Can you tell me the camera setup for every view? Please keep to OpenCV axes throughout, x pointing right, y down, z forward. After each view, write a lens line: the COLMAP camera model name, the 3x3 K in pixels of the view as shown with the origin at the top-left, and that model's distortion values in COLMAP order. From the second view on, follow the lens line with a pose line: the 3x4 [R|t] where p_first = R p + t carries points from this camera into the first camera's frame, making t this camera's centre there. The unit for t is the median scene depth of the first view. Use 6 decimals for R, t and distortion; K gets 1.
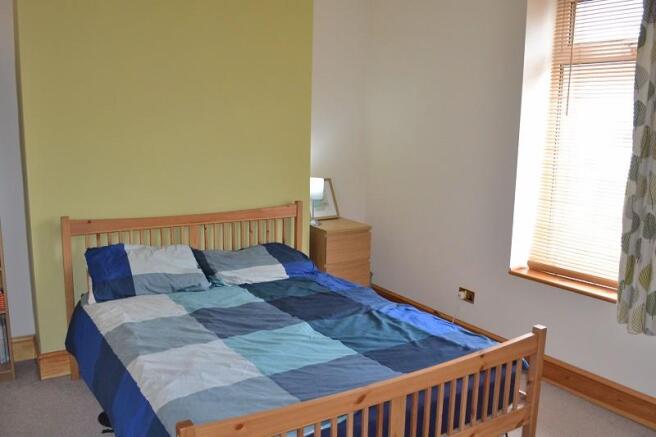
lens RADIAL K [[553.0, 0, 328.0], [0, 553.0, 218.5], [0, 0, 1]] dist [-0.067112, 0.016123]
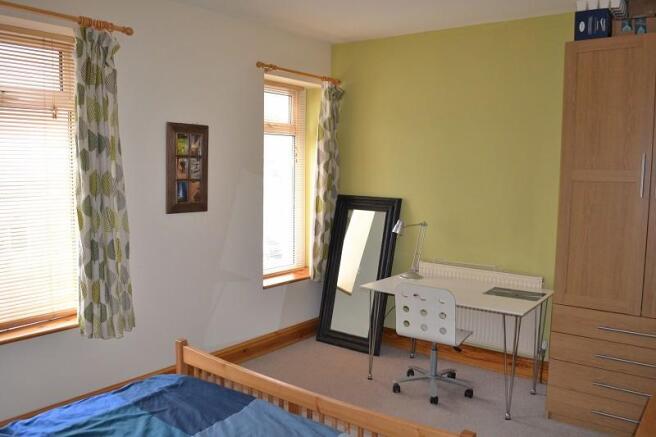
lens RADIAL K [[553.0, 0, 328.0], [0, 553.0, 218.5], [0, 0, 1]] dist [-0.067112, 0.016123]
pose [[-0.329075, -0.122673, 0.936302, -0.714887], [0.134799, 0.975269, 0.175156, -0.202394], [-0.934633, 0.183852, -0.304401, 0.873936]]
